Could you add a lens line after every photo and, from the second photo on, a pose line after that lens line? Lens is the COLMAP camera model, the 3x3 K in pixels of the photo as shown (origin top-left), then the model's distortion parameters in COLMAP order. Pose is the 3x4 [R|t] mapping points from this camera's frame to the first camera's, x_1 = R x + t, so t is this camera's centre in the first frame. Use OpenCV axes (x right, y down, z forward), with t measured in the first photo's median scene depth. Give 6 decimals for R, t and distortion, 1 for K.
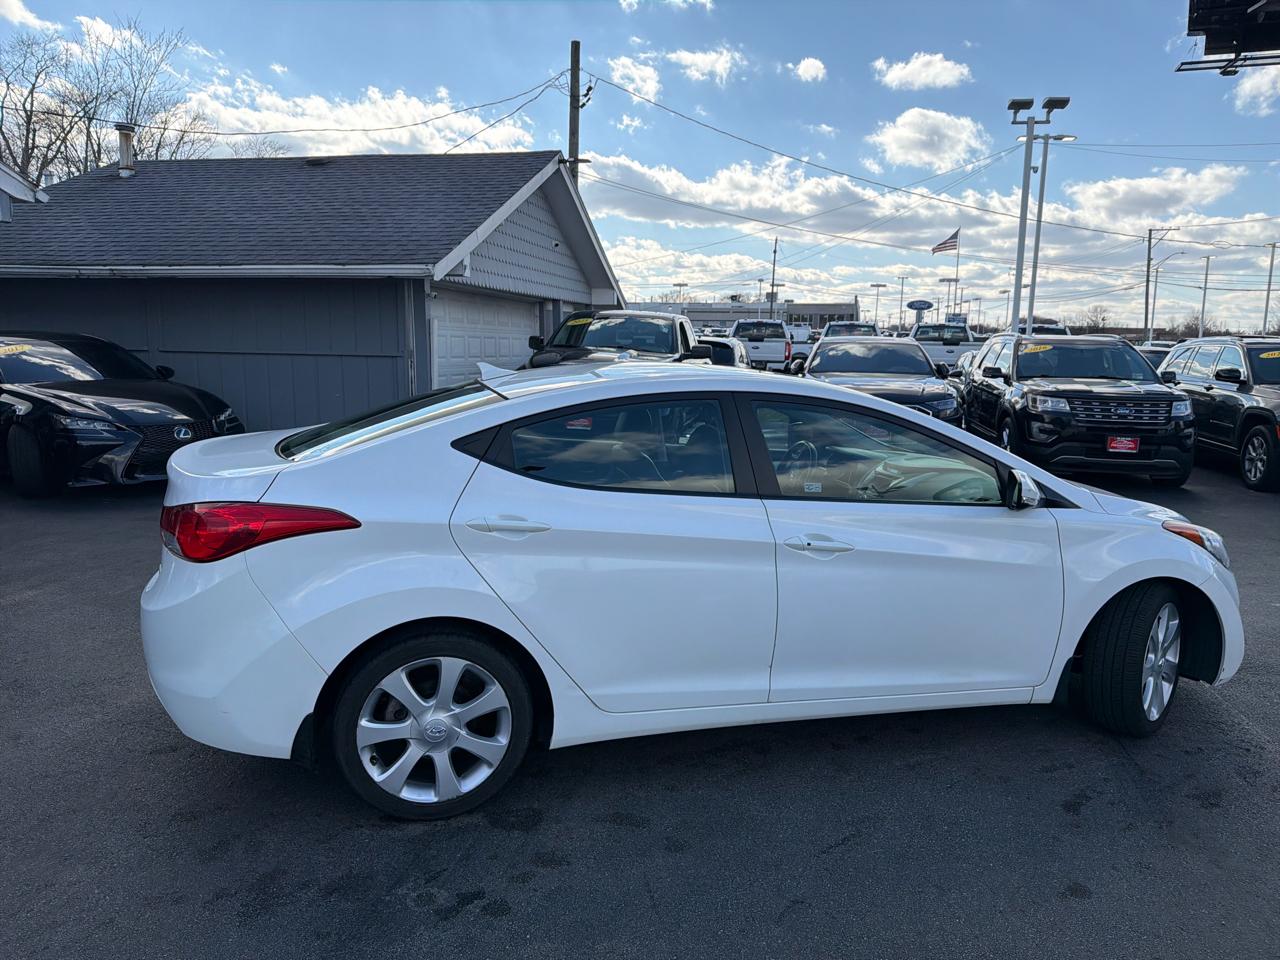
lens RADIAL K [[920.3, 0, 658.3], [0, 920.3, 480.4], [0, 0, 1]] dist [0.013356, -0.024798]
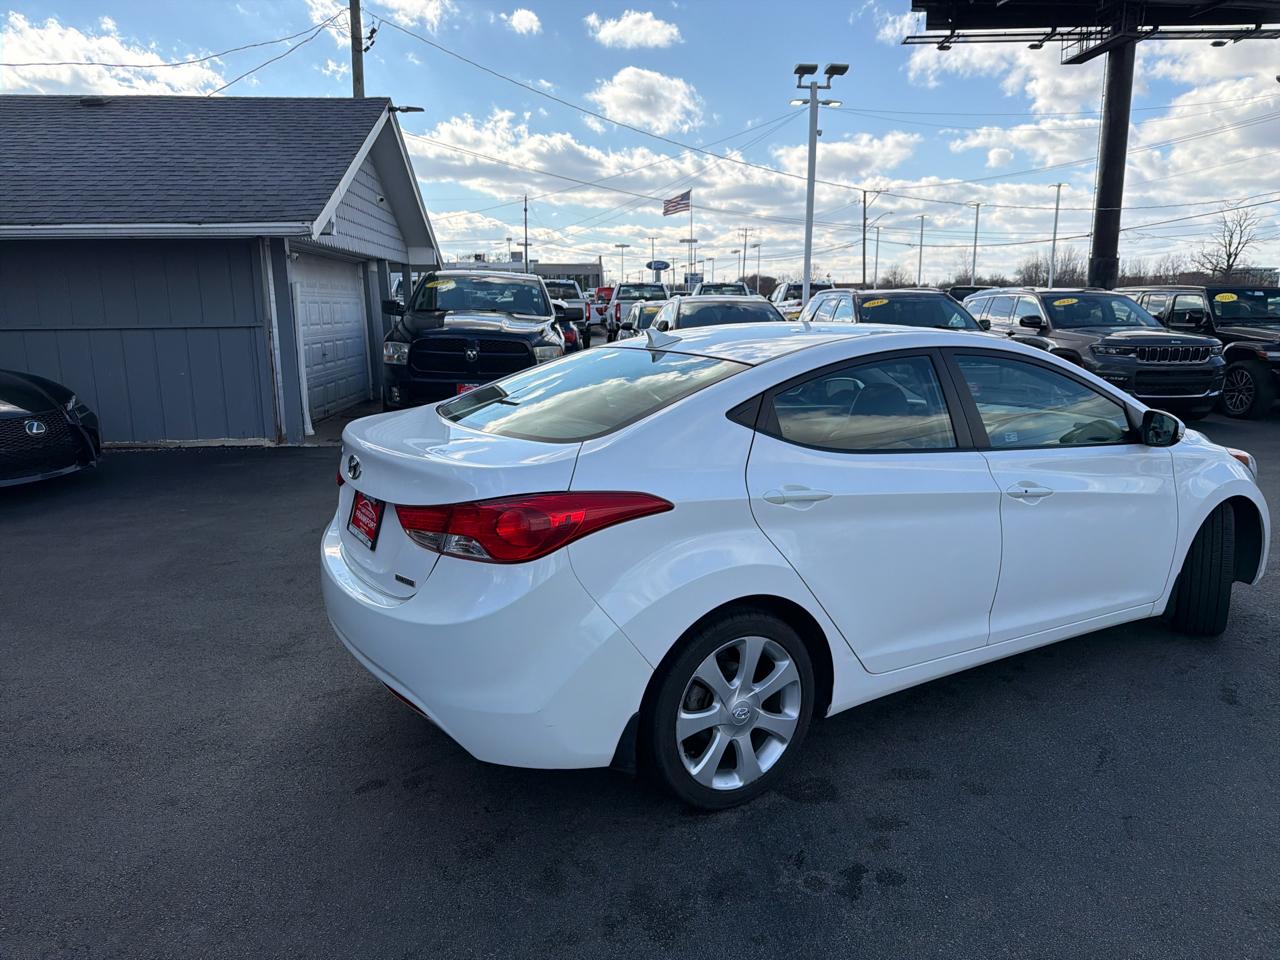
lens RADIAL K [[926.1, 0, 669.4], [0, 926.1, 477.4], [0, 0, 1]] dist [-0.001482, -0.004010]
pose [[0.958035, -0.075807, 0.276445, -0.177975], [0.065122, 0.996739, 0.047641, -0.007879], [-0.279155, -0.027639, 0.959848, 0.033195]]
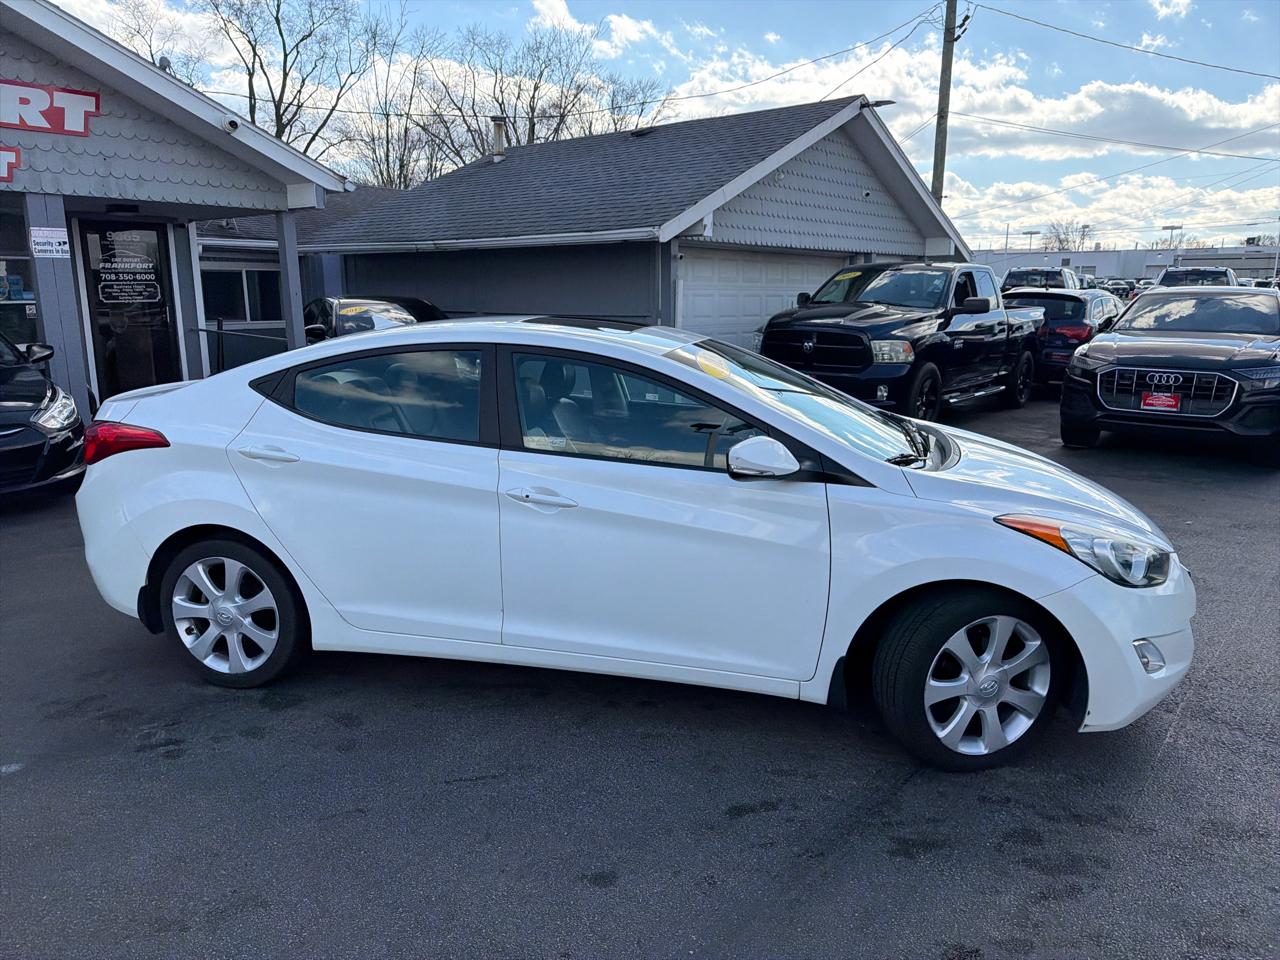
lens RADIAL K [[925.9, 0, 640.0], [0, 925.9, 480.0], [0, 0, 1]] dist [0.002101, -0.017959]
pose [[0.874075, 0.078703, -0.479373, 0.263093], [-0.057967, 0.996636, 0.057931, -0.004879], [0.482320, -0.022848, 0.875697, 0.057940]]
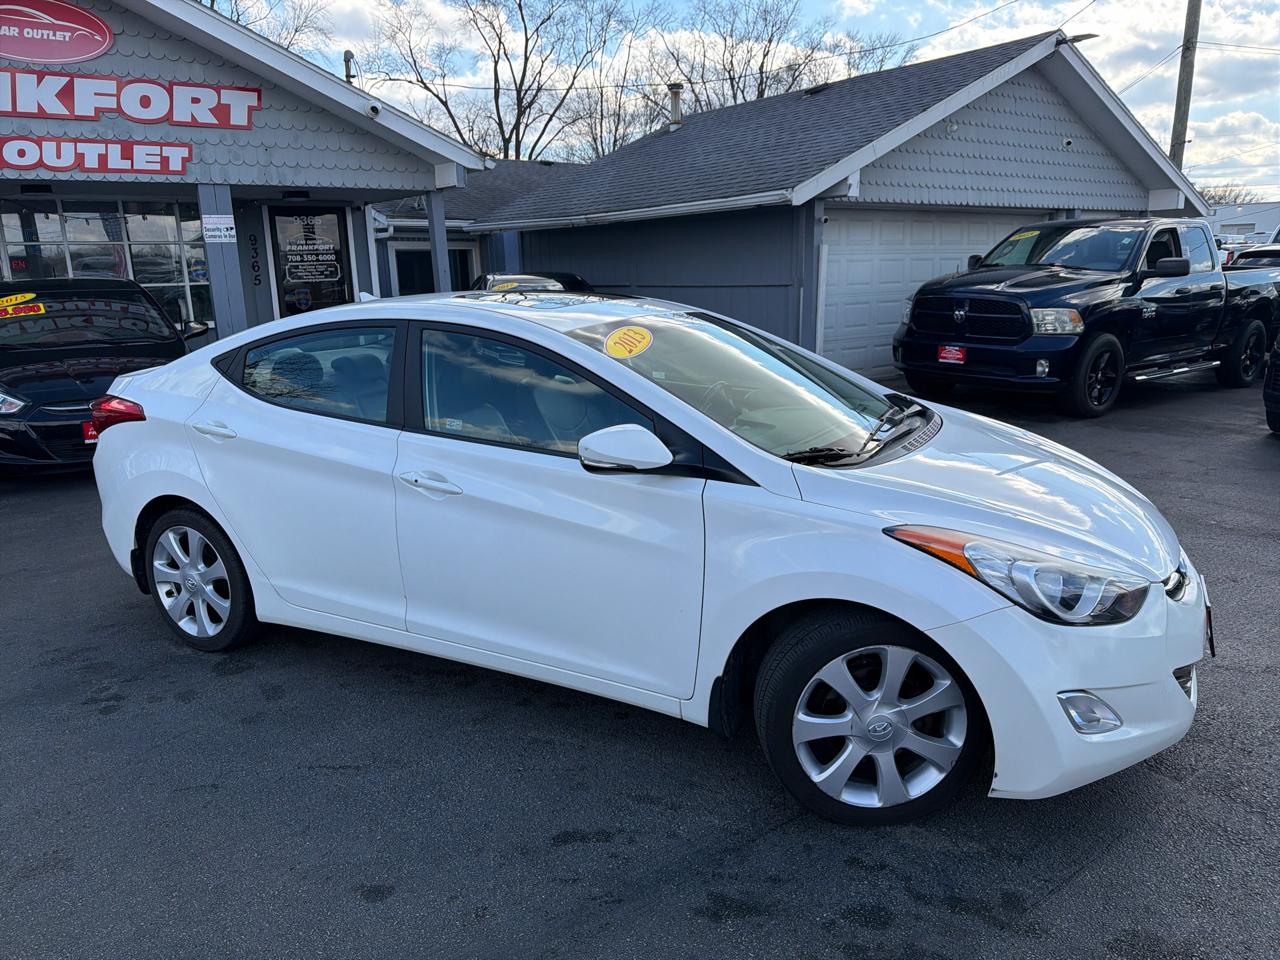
lens RADIAL K [[919.5, 0, 633.0], [0, 919.5, 479.7], [0, 0, 1]] dist [0.015133, -0.033179]
pose [[0.719159, 0.123101, -0.683854, 0.344495], [-0.068752, 0.991958, 0.106262, -0.017472], [0.691436, -0.029402, 0.721839, 0.156643]]
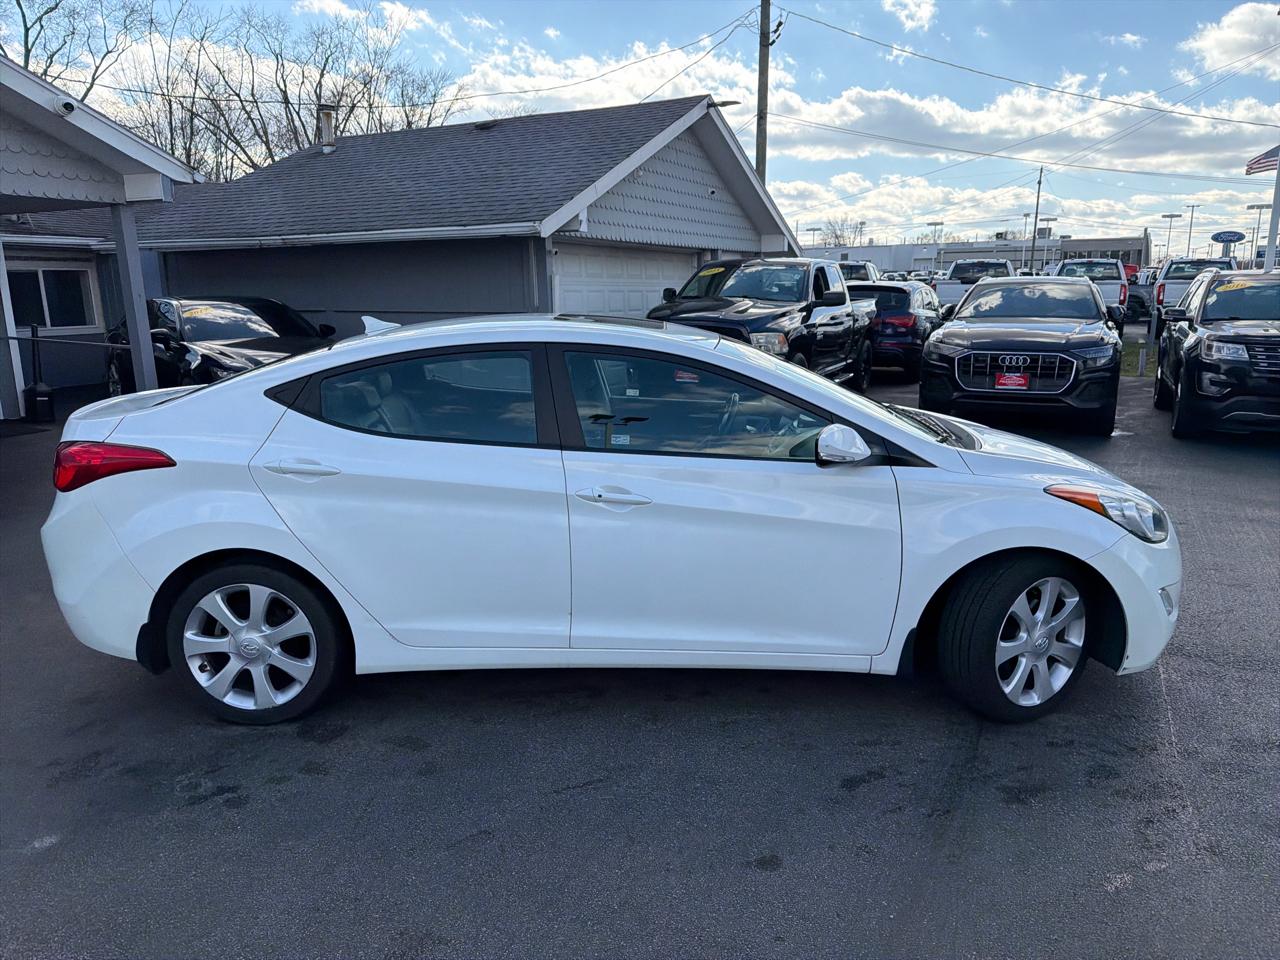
lens RADIAL K [[928.5, 0, 648.0], [0, 928.5, 479.6], [0, 0, 1]] dist [0.000842, -0.012090]
pose [[0.959883, 0.027796, -0.279021, 0.171853], [-0.013349, 0.998476, 0.053545, -0.000813], [0.280084, -0.047672, 0.958791, 0.016439]]
